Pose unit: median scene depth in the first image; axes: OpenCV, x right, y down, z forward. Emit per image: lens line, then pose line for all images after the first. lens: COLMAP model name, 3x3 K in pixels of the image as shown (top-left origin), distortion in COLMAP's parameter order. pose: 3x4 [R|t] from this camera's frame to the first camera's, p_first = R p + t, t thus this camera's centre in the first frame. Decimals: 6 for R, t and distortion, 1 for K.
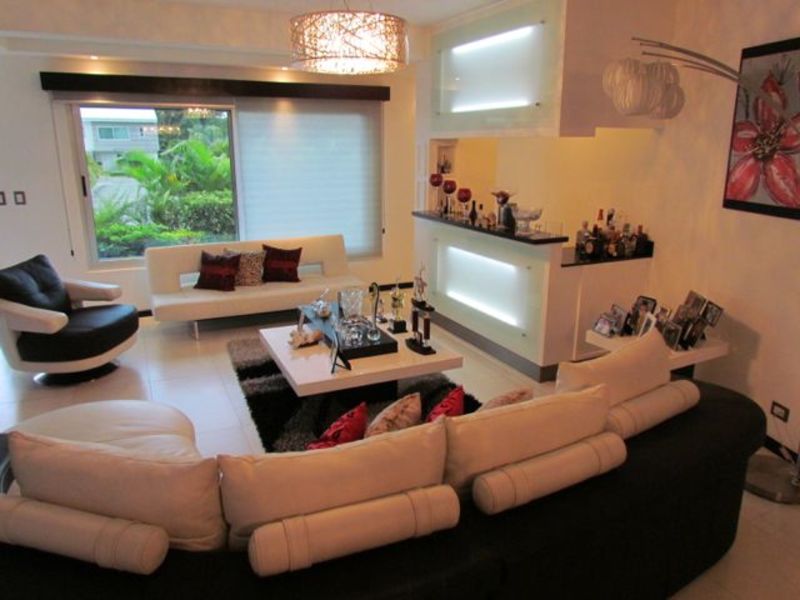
lens RADIAL K [[572.7, 0, 402.2], [0, 572.7, 302.5], [0, 0, 1]] dist [-0.025880, 0.001518]
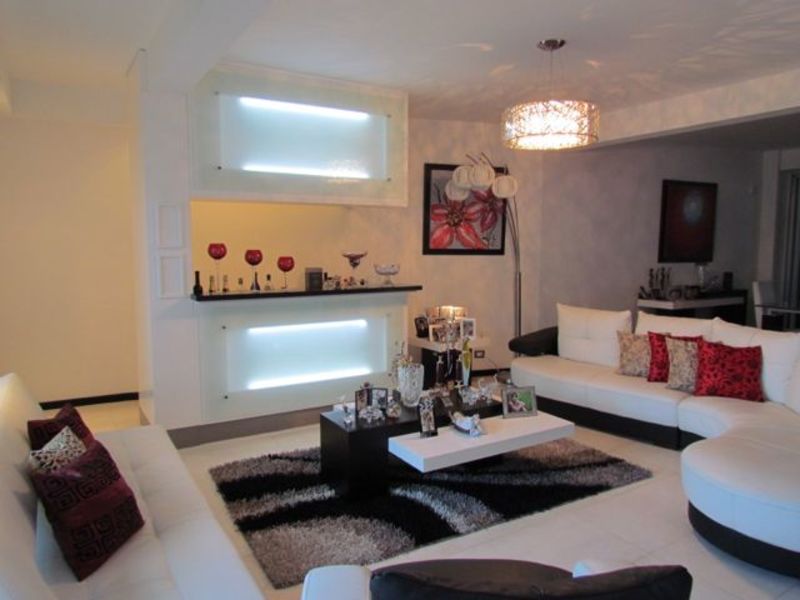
lens RADIAL K [[572.7, 0, 400.0], [0, 572.7, 297.1], [0, 0, 1]] dist [-0.025880, 0.001518]
pose [[-0.102573, -0.095694, 0.990112, -1.209097], [0.260312, 0.958093, 0.119567, -0.295807], [-0.960061, 0.270002, -0.073364, 1.362210]]
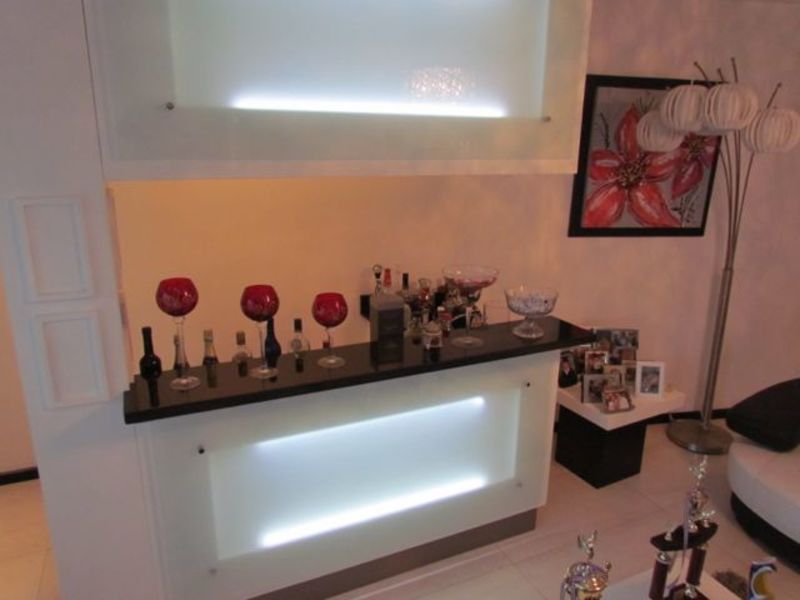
lens RADIAL K [[572.7, 0, 401.8], [0, 572.7, 298.0], [0, 0, 1]] dist [-0.025880, 0.001518]
pose [[0.009299, -0.266470, 0.963798, -0.450553], [0.251928, 0.933374, 0.255627, -0.436162], [-0.967701, 0.240431, 0.075811, 1.371108]]
